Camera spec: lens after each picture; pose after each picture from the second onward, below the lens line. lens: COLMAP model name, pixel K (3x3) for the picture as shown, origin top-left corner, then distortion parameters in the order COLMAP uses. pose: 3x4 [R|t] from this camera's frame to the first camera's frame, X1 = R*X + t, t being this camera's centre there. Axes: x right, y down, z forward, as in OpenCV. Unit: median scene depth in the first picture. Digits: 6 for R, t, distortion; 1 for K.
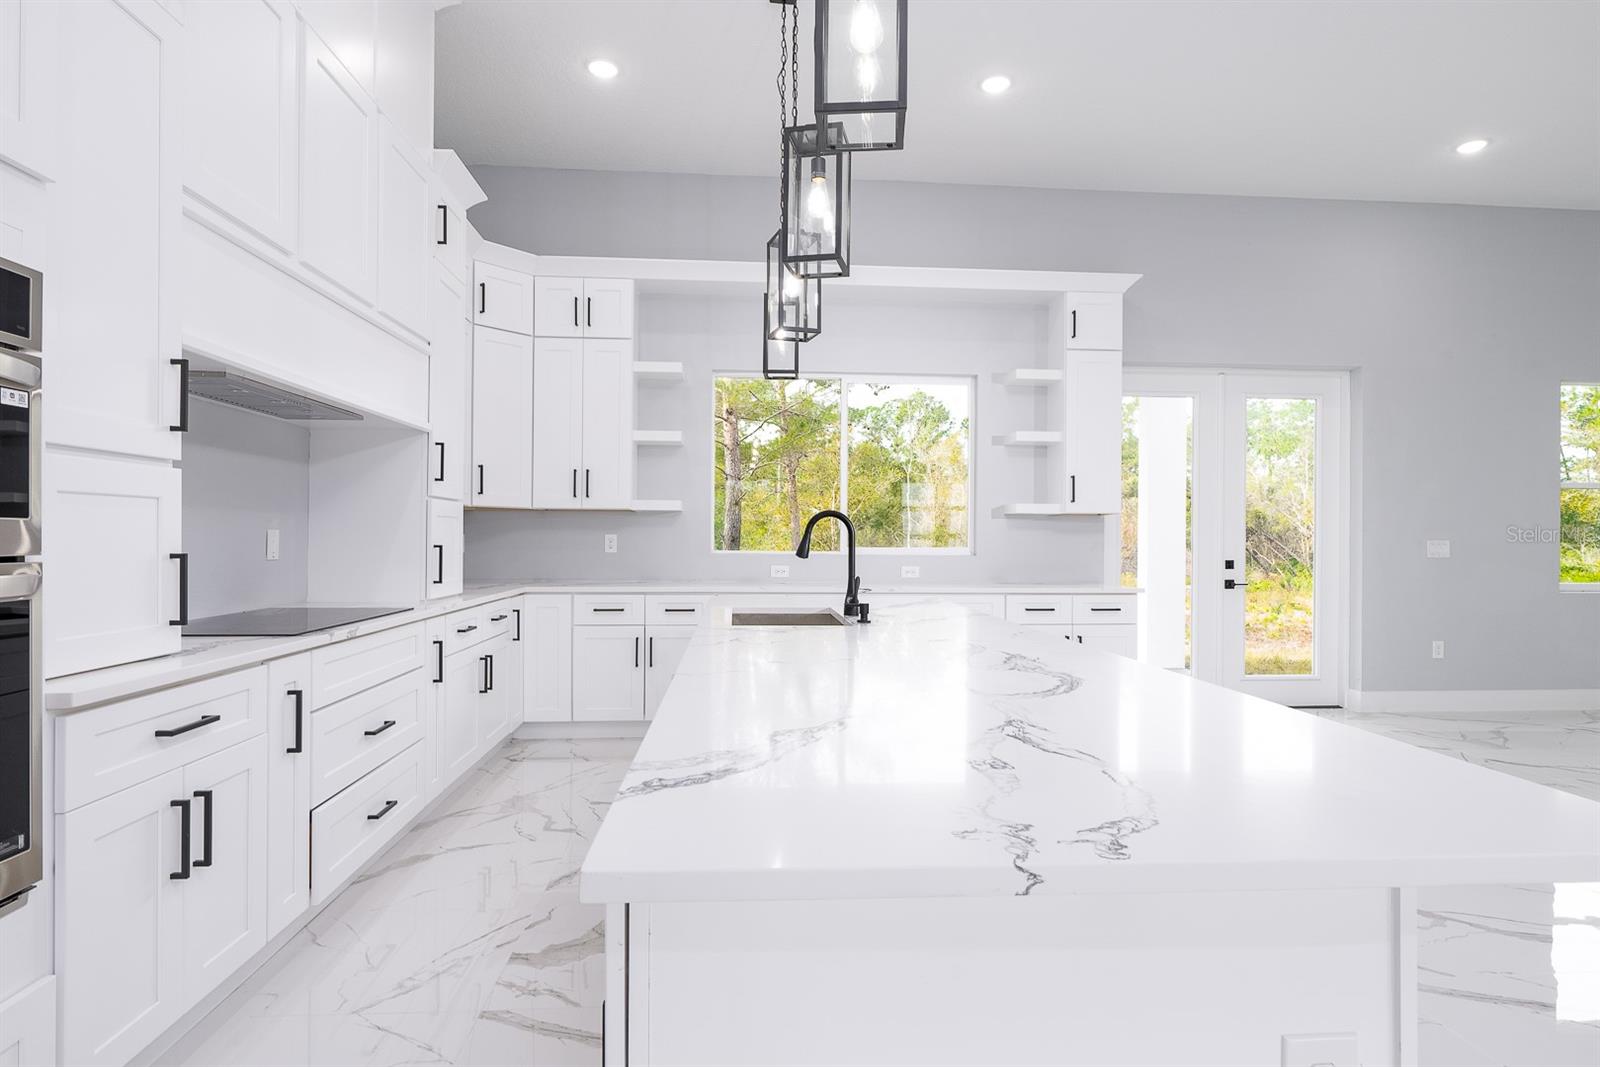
lens RADIAL K [[865.4, 0, 805.9], [0, 865.4, 531.4], [0, 0, 1]] dist [-0.002894, 0.000008]
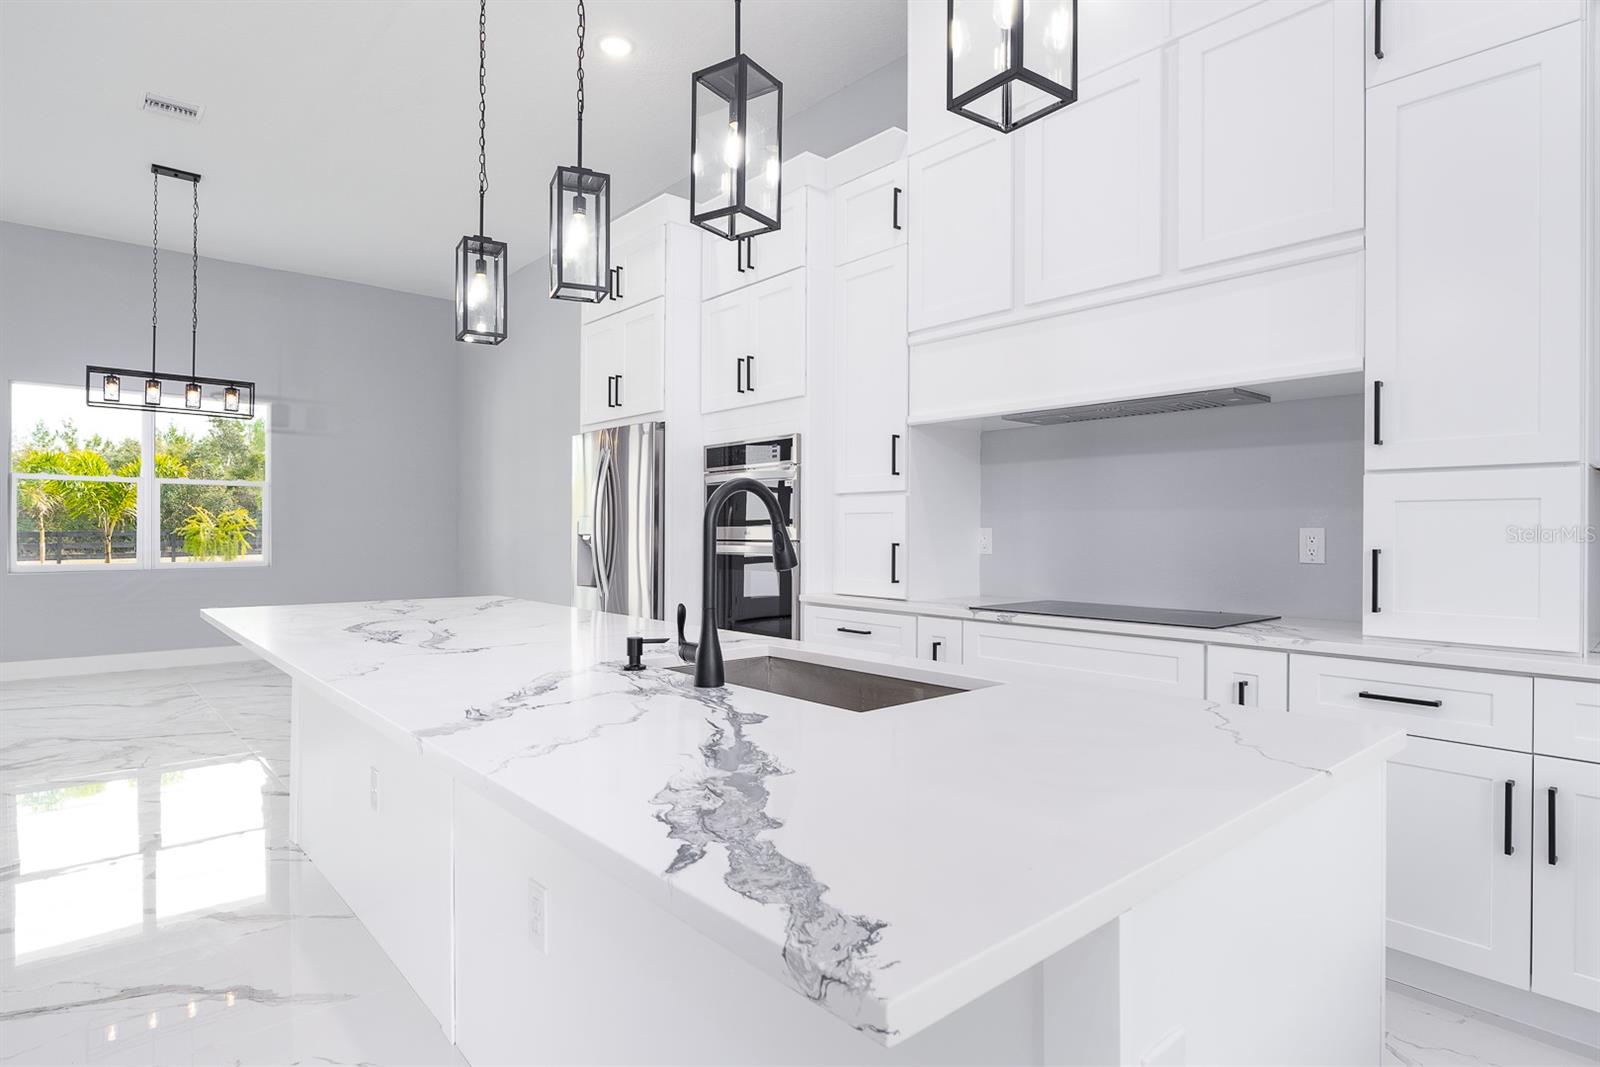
lens RADIAL K [[865.4, 0, 794.1], [0, 865.4, 528.7], [0, 0, 1]] dist [-0.002894, 0.000008]
pose [[-0.810300, -0.010197, -0.585927, 0.205200], [-0.002352, 0.999897, -0.014148, 0.008394], [0.586011, -0.010086, -0.810241, 0.958733]]
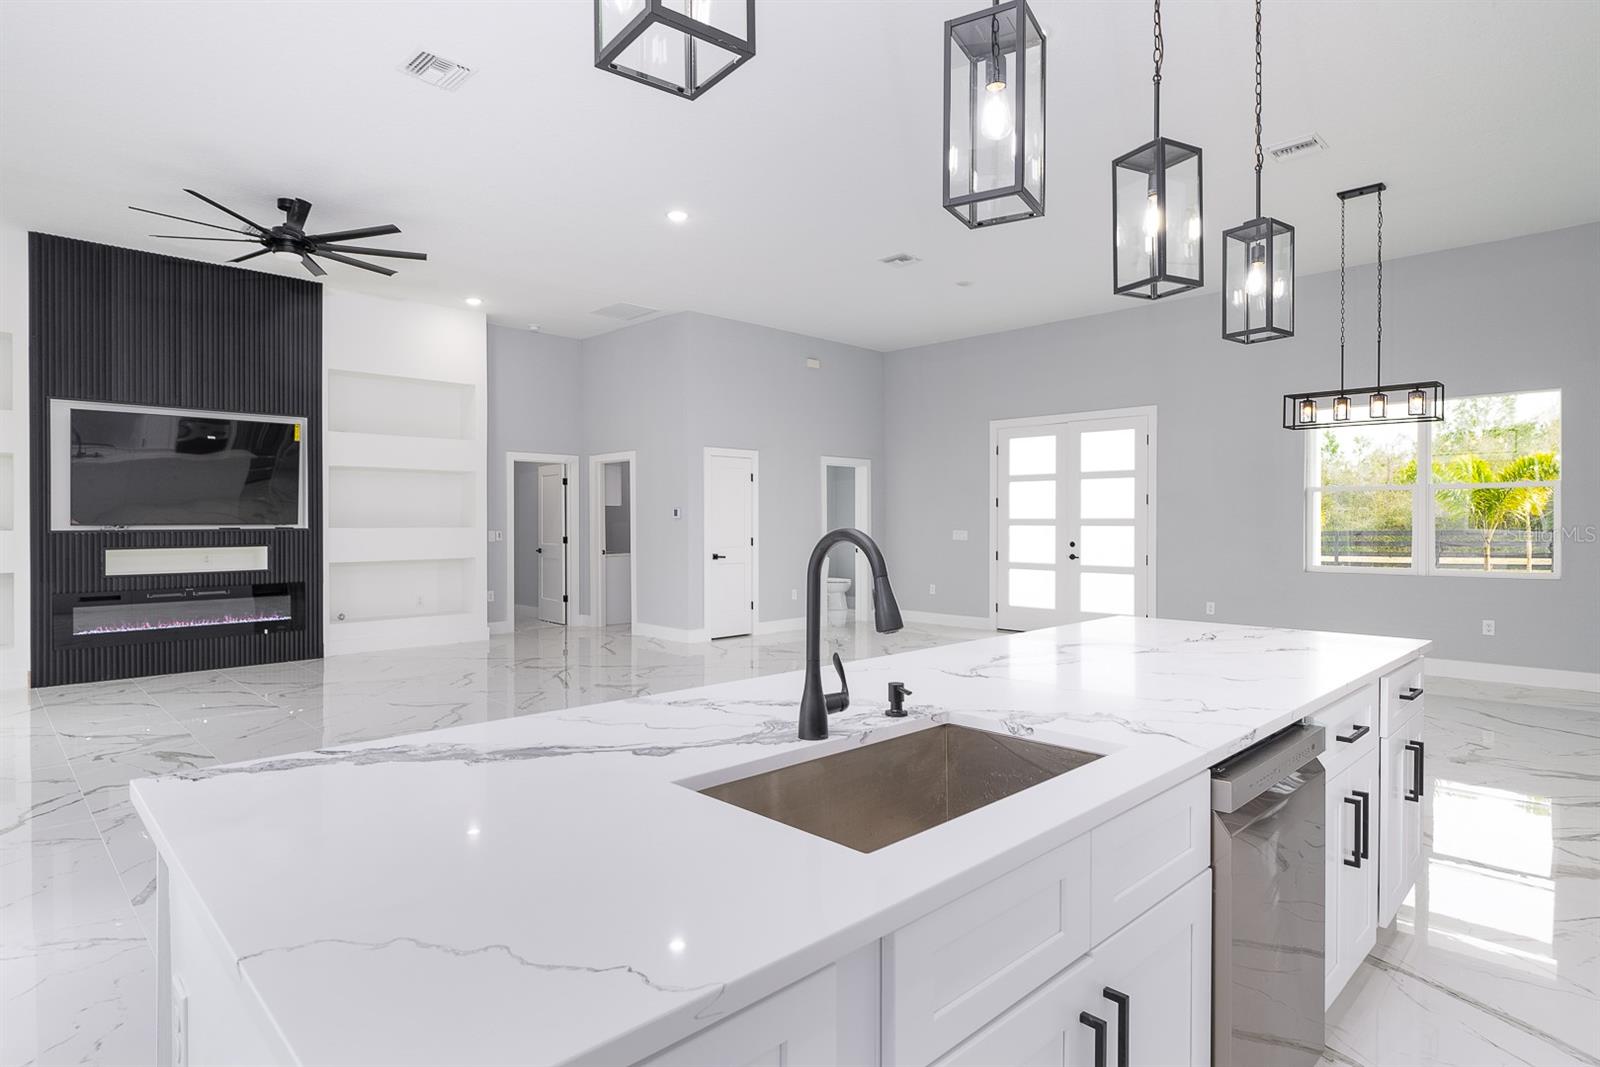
lens RADIAL K [[865.4, 0, 786.3], [0, 865.4, 526.9], [0, 0, 1]] dist [-0.002894, 0.000008]
pose [[-0.623100, -0.009071, 0.782089, -0.247548], [-0.009908, 0.999944, 0.003704, -0.017371], [-0.782079, -0.005441, -0.623155, 0.904625]]
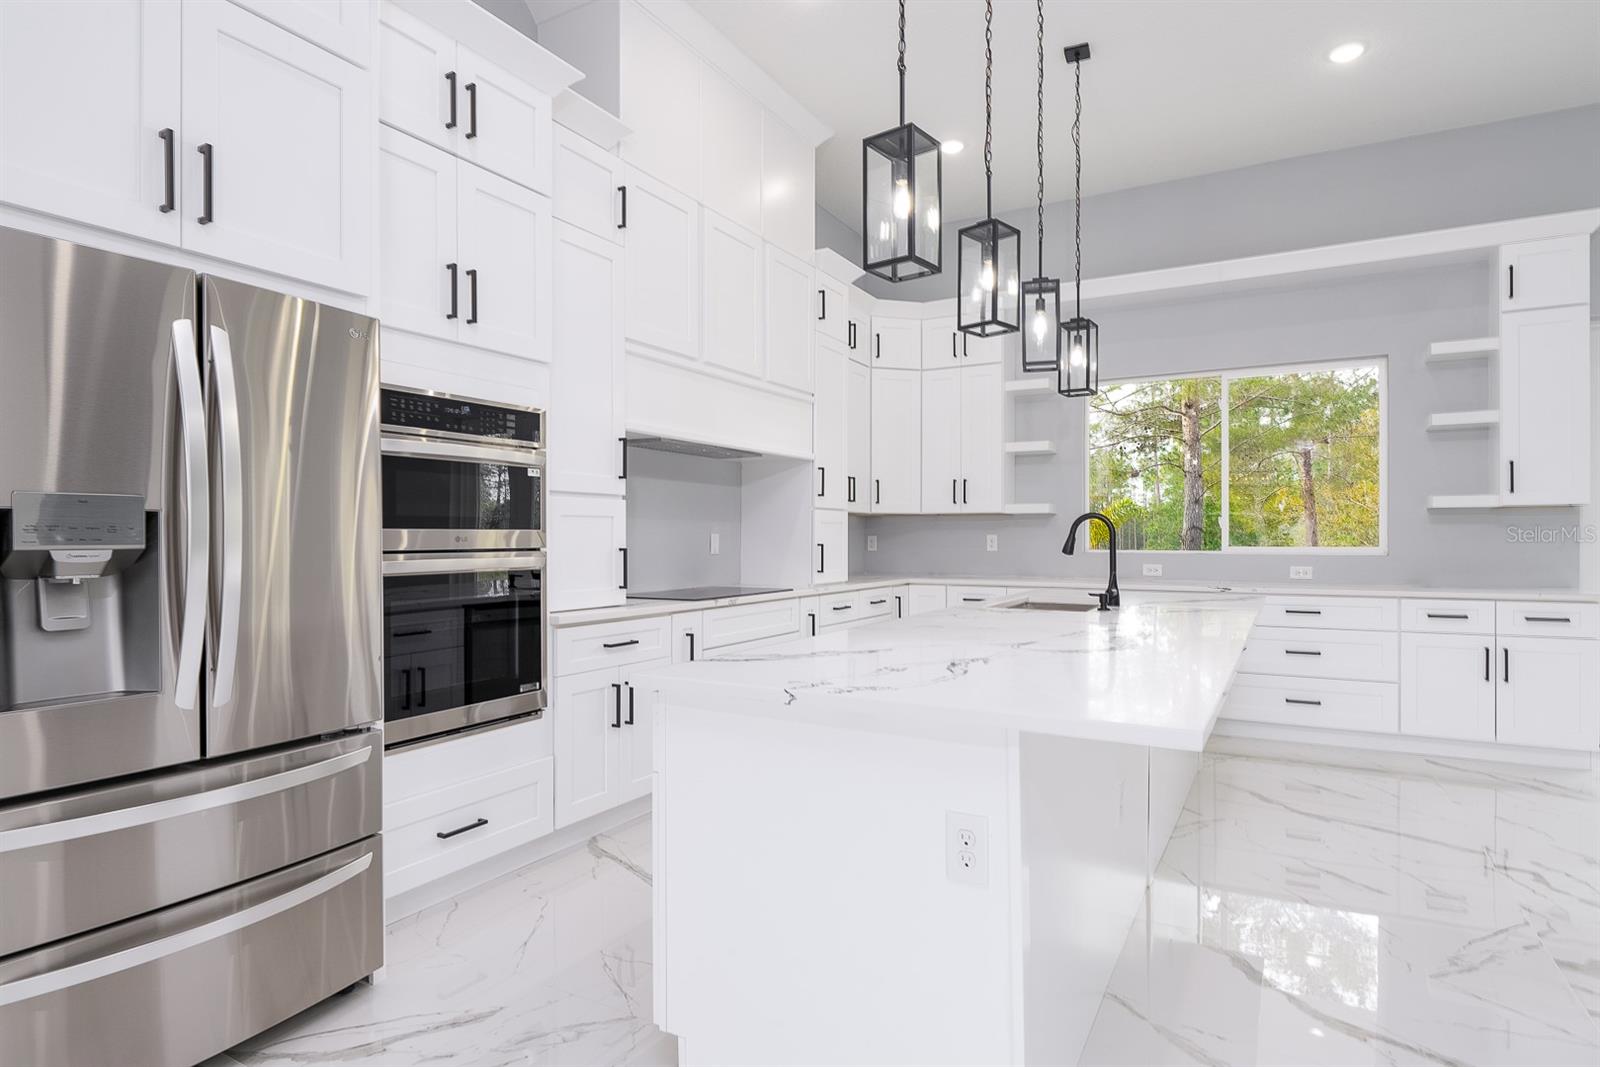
lens RADIAL K [[865.4, 0, 792.0], [0, 865.4, 542.4], [0, 0, 1]] dist [-0.002894, 0.000008]
pose [[0.823915, -0.002257, -0.566709, 0.231381], [0.009730, 0.999901, 0.010164, -0.000682], [0.566630, -0.013888, 0.823856, -0.107109]]
